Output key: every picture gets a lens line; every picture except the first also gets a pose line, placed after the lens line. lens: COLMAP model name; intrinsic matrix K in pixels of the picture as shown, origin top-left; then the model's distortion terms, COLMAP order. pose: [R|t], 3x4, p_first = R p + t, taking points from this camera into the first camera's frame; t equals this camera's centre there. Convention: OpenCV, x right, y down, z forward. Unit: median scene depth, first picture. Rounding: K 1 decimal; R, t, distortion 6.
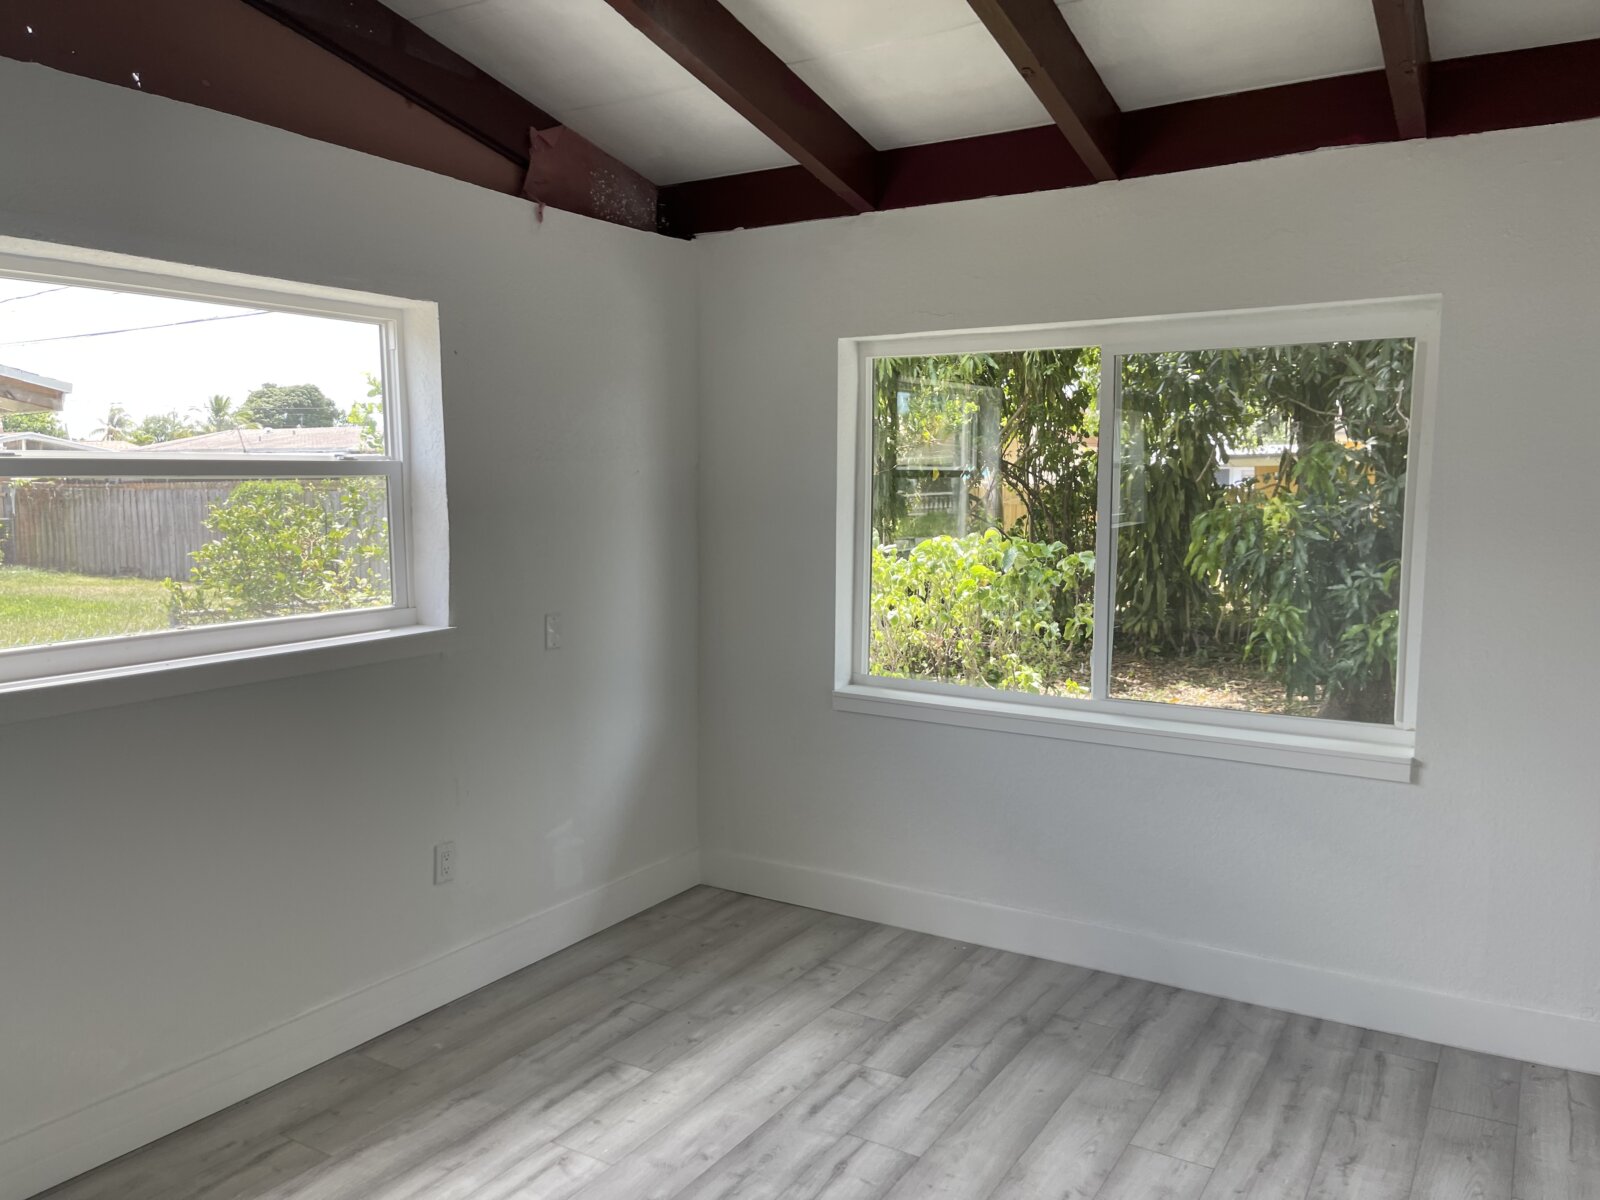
lens RADIAL K [[1221.0, 0, 804.1], [0, 1221.0, 597.6], [0, 0, 1]] dist [0.003998, 0.000852]
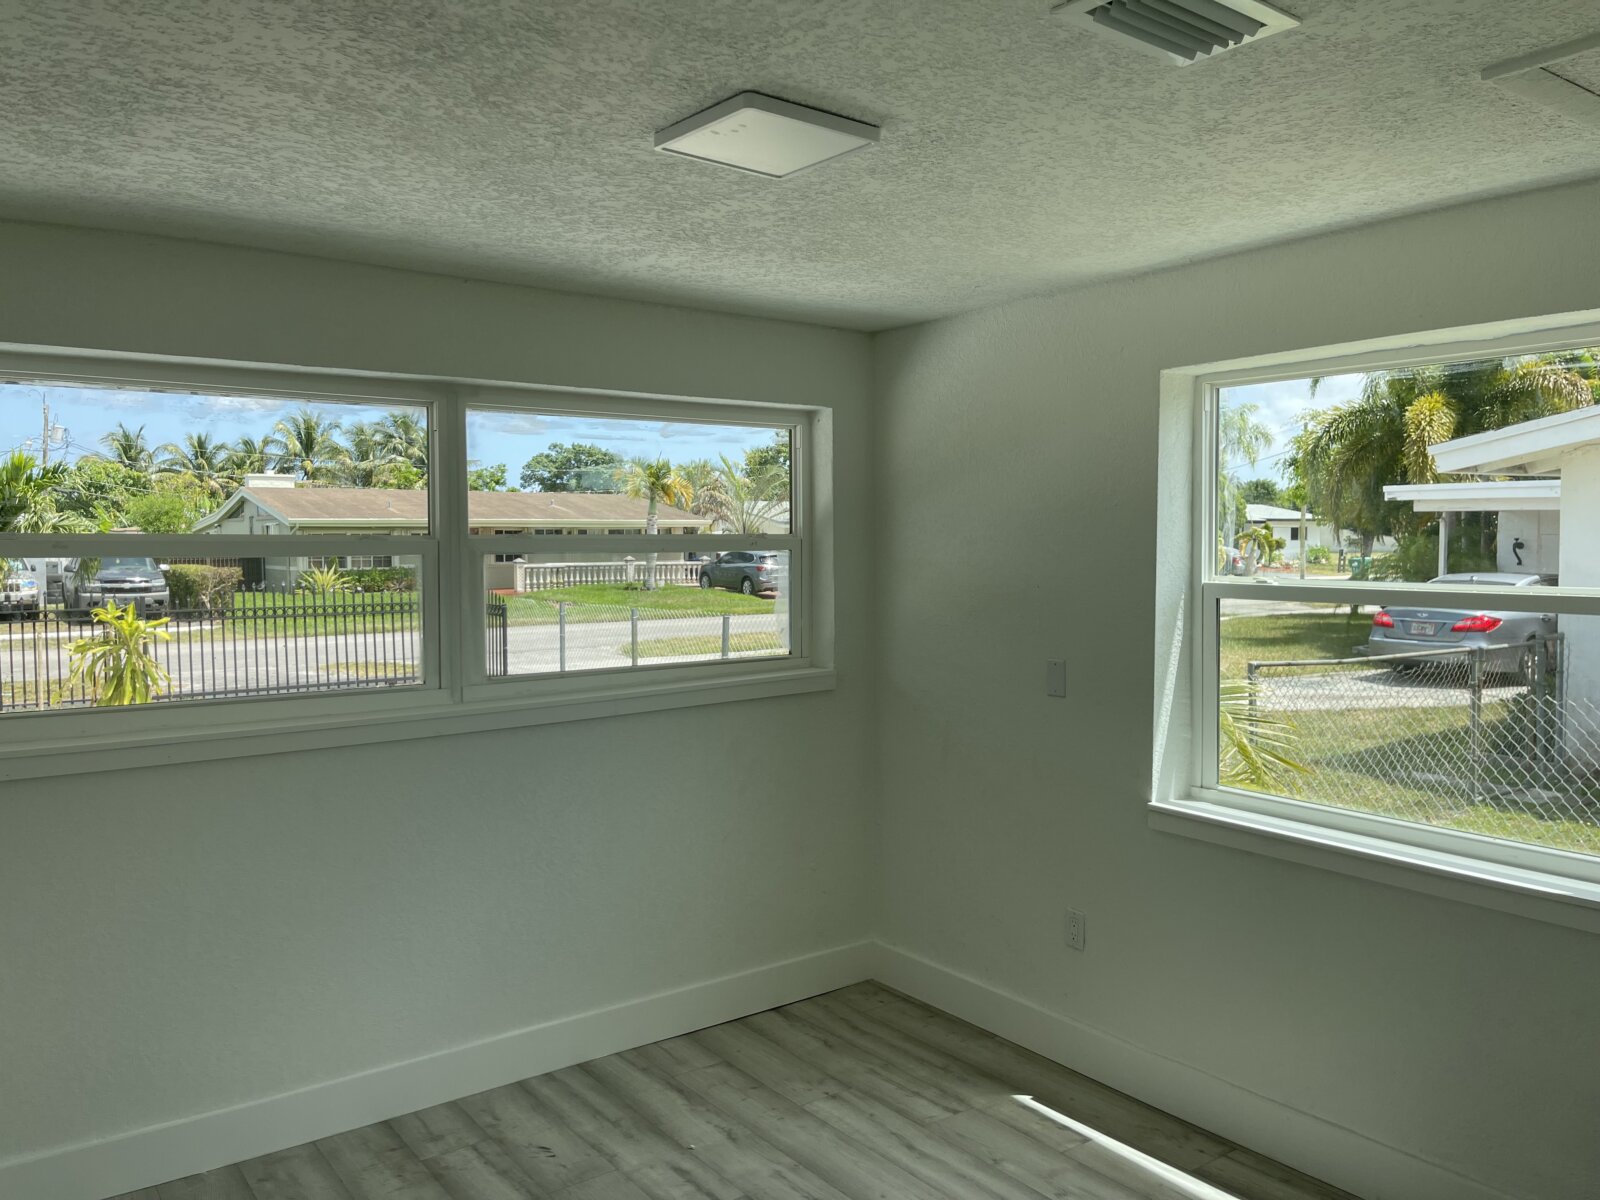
lens RADIAL K [[1221.0, 0, 803.0], [0, 1221.0, 599.4], [0, 0, 1]] dist [0.003998, 0.000852]
pose [[-0.348295, 0.068700, -0.934864, 0.556909], [-0.091727, 0.990027, 0.106928, -0.115371], [0.932886, 0.122995, -0.338520, 0.841004]]
